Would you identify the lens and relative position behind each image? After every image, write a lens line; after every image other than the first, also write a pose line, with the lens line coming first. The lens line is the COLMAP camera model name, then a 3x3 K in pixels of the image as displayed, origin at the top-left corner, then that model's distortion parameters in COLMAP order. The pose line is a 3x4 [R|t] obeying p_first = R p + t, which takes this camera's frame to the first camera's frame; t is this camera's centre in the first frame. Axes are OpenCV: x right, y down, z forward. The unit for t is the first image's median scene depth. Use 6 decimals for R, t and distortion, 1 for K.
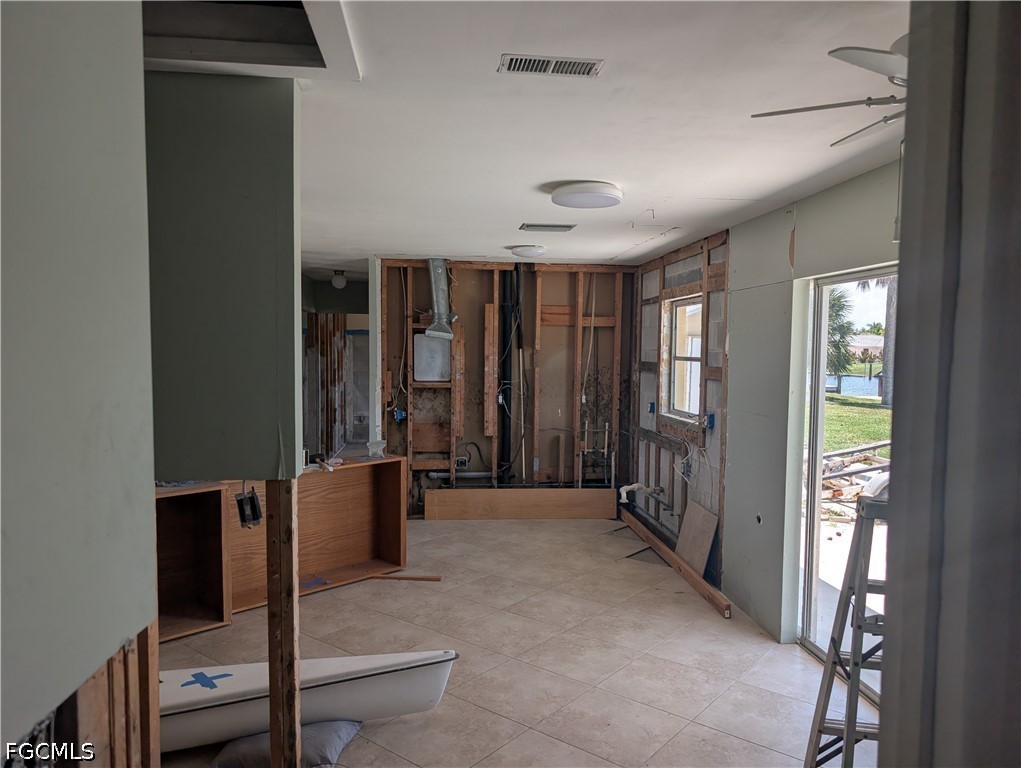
lens RADIAL K [[722.8, 0, 514.1], [0, 722.8, 387.0], [0, 0, 1]] dist [0.003841, -0.006756]
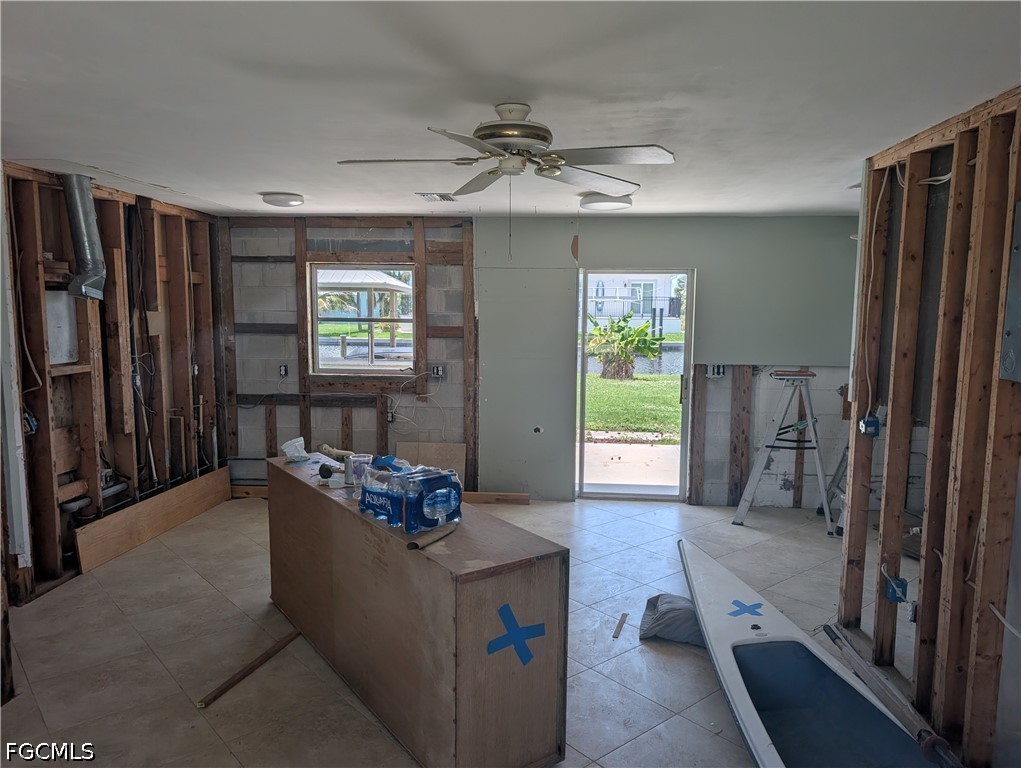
lens RADIAL K [[722.8, 0, 514.1], [0, 722.8, 387.0], [0, 0, 1]] dist [0.003841, -0.006756]
pose [[0.181362, -0.115817, 0.976573, -0.675895], [0.047992, 0.992900, 0.108840, -0.038980], [-0.982245, 0.027128, 0.185633, 0.487710]]
